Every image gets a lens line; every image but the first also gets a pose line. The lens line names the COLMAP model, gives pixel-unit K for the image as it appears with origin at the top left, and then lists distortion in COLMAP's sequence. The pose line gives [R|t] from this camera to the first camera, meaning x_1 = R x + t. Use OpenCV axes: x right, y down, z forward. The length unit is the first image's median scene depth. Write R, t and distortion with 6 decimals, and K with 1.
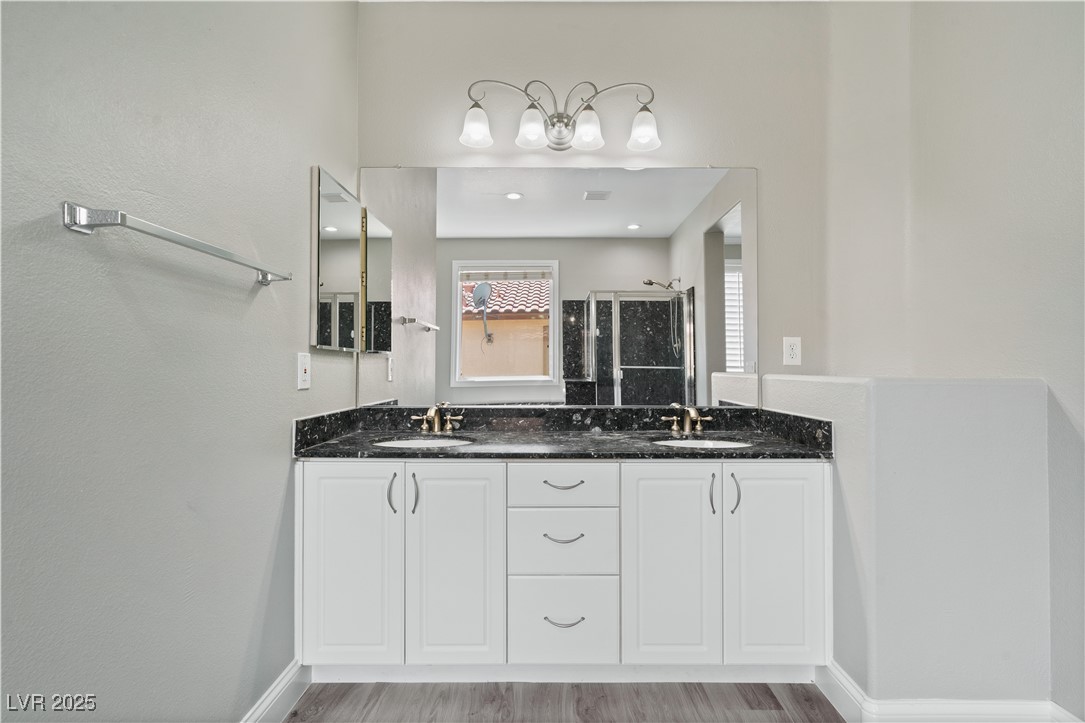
lens RADIAL K [[502.8, 0, 542.5], [0, 502.8, 361.5], [0, 0, 1]] dist [0.000736, 0.000044]
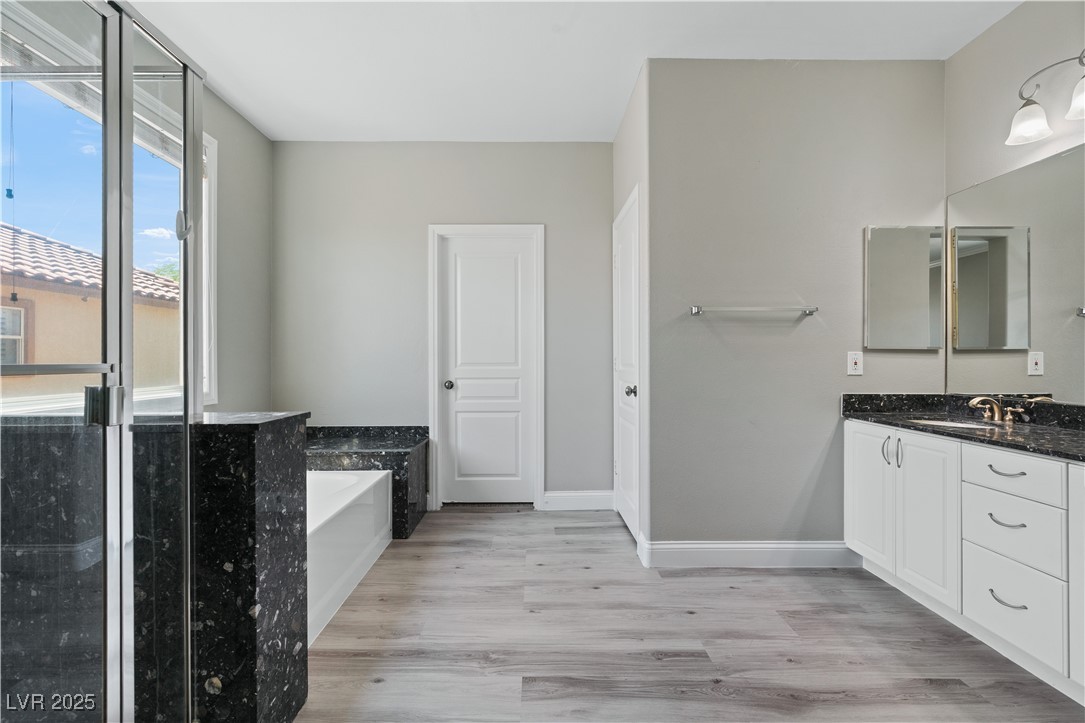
lens RADIAL K [[469.2, 0, 542.5], [0, 469.2, 361.5], [0, 0, 1]] dist [-0.002999, 0.000000]
pose [[0.019552, 0.003014, -0.999804, 0.974567], [0.008976, 0.999955, 0.003190, 0.000420], [0.999769, -0.009037, 0.019524, 0.006993]]
